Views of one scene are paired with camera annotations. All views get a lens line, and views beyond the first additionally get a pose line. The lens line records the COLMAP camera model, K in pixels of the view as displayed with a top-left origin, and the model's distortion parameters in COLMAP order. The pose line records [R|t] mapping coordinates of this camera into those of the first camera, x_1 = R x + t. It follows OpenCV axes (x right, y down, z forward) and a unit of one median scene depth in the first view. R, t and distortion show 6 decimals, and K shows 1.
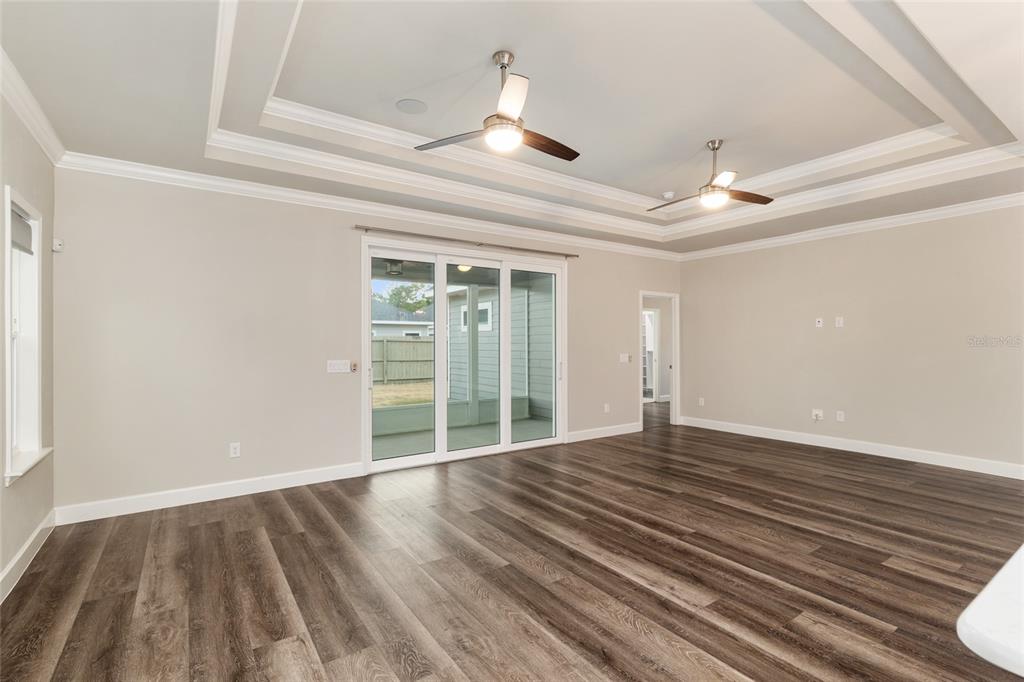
lens RADIAL K [[473.2, 0, 512.0], [0, 473.2, 341.0], [0, 0, 1]] dist [0.000743, 0.000407]
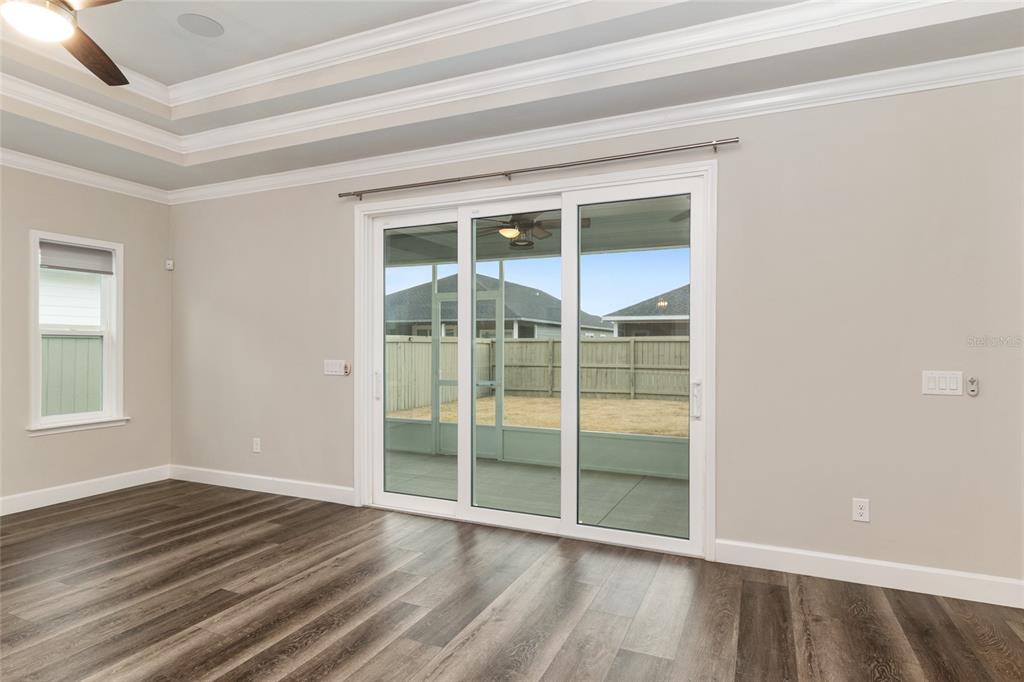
lens RADIAL K [[557.8, 0, 509.8], [0, 557.8, 346.7], [0, 0, 1]] dist [-0.002599, -0.000734]
pose [[0.519712, 0.007304, -0.854310, 0.806147], [-0.002418, 0.999972, 0.007079, 0.011544], [0.854338, -0.001613, 0.519715, 0.953756]]
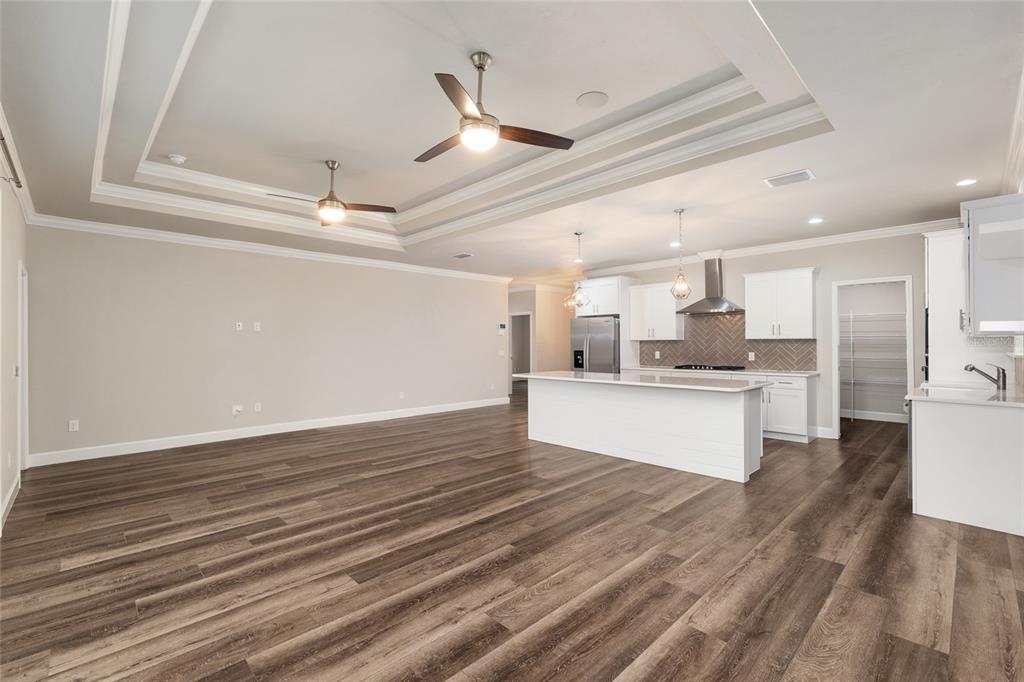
lens RADIAL K [[449.0, 0, 508.9], [0, 449.0, 341.2], [0, 0, 1]] dist [-0.001824, -0.000153]
pose [[-0.165578, 0.008363, 0.986161, -0.794049], [0.001296, 0.999965, -0.008262, 0.008584], [-0.986196, -0.000090, -0.165583, 0.904874]]
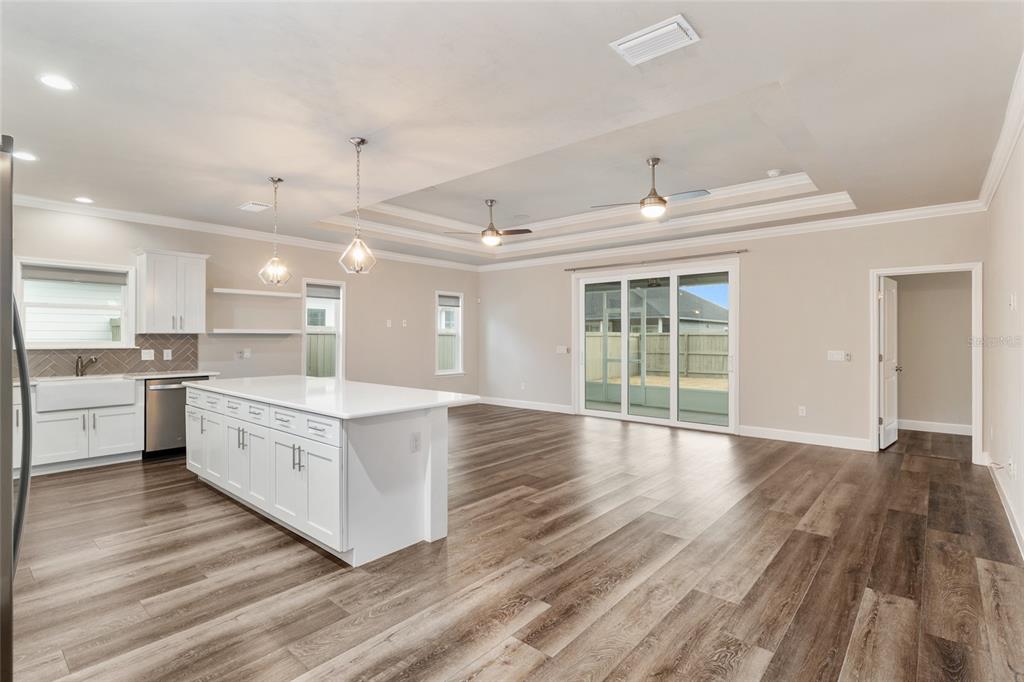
lens RADIAL K [[488.9, 0, 513.1], [0, 488.9, 339.6], [0, 0, 1]] dist [0.001535, 0.000139]
pose [[0.254276, 0.008603, -0.967093, 1.739683], [0.001177, 0.999957, 0.009205, -0.002082], [0.967131, -0.003478, 0.254255, 0.446857]]
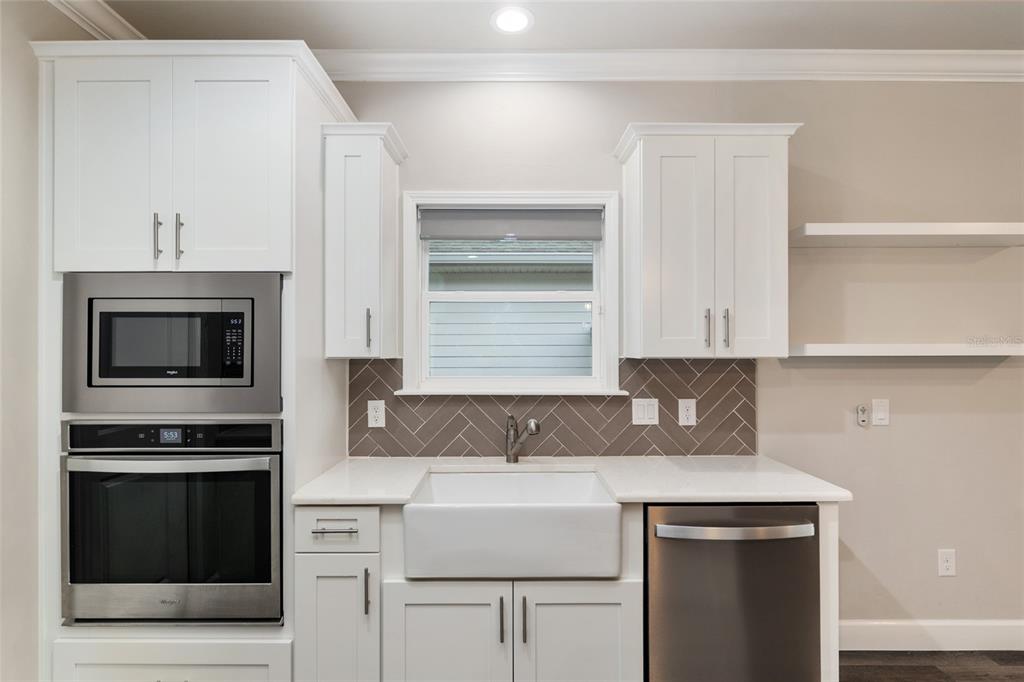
lens RADIAL K [[537.8, 0, 512.9], [0, 537.8, 344.7], [0, 0, 1]] dist [-0.002687, -0.000926]
pose [[-0.557765, 0.000025, -0.829999, 0.584359], [0.006401, 0.999970, -0.004272, -0.023235], [0.829974, -0.007696, -0.557749, -0.045599]]
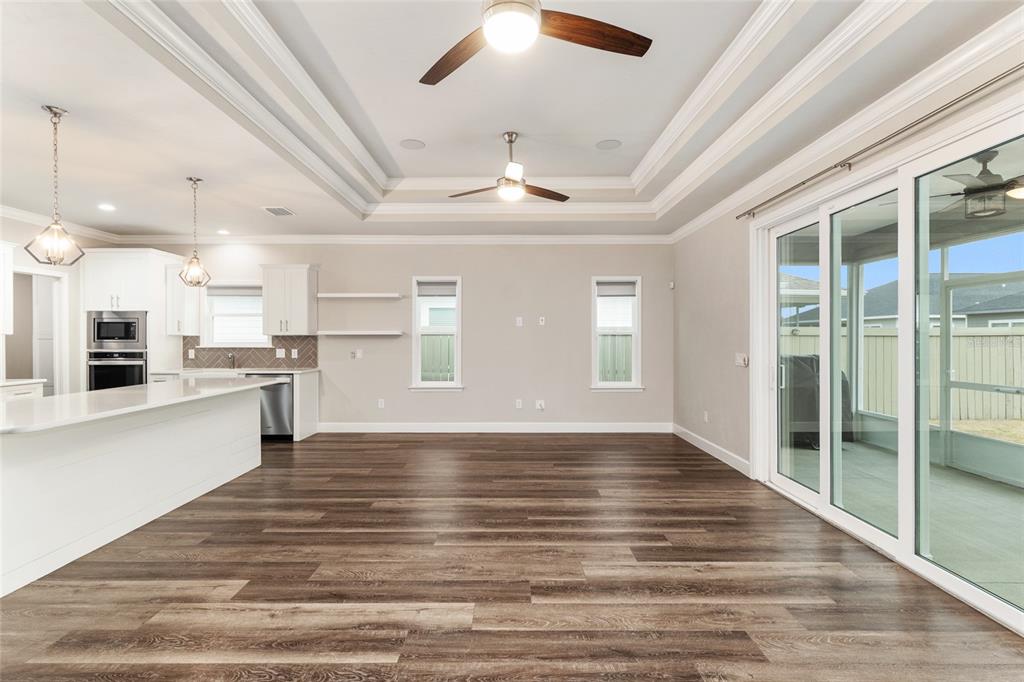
lens RADIAL K [[493.2, 0, 512.0], [0, 493.2, 341.0], [0, 0, 1]] dist [0.000596, -0.000286]
pose [[-0.564591, 0.009924, -0.825311, 0.983043], [0.005942, 0.999951, 0.007959, 0.002795], [0.825350, -0.000410, -0.564622, 1.507440]]
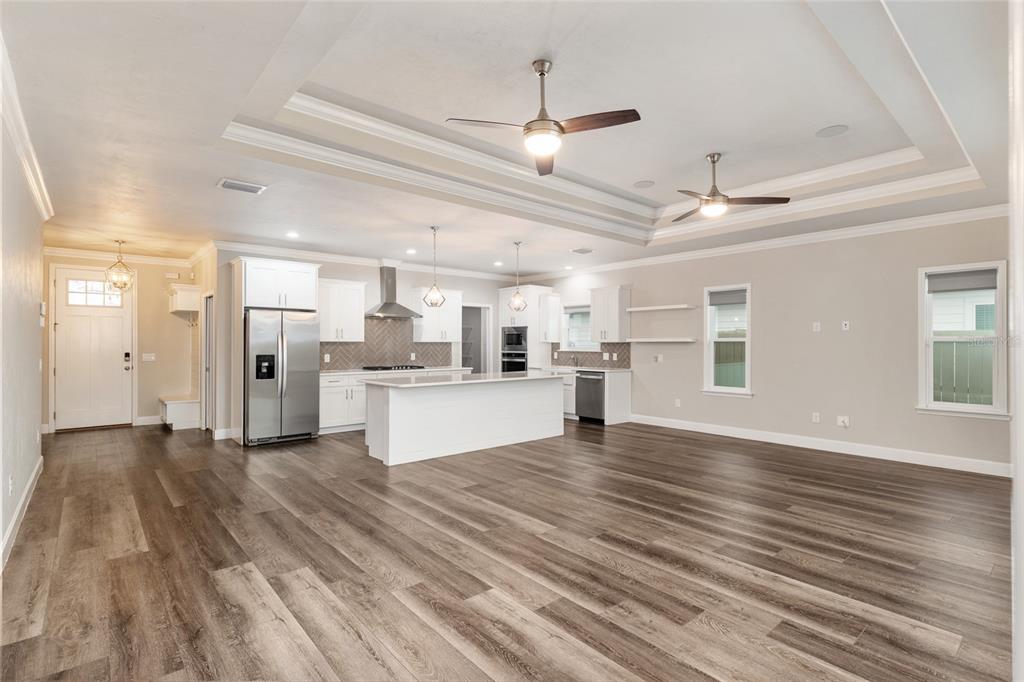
lens RADIAL K [[489.2, 0, 510.9], [0, 489.2, 342.8], [0, 0, 1]] dist [0.001563, -0.000151]
pose [[-0.993575, 0.001833, -0.113163, 0.659936], [0.002457, 0.999983, -0.005379, 0.005120], [0.113151, -0.005622, -0.993562, 2.037684]]
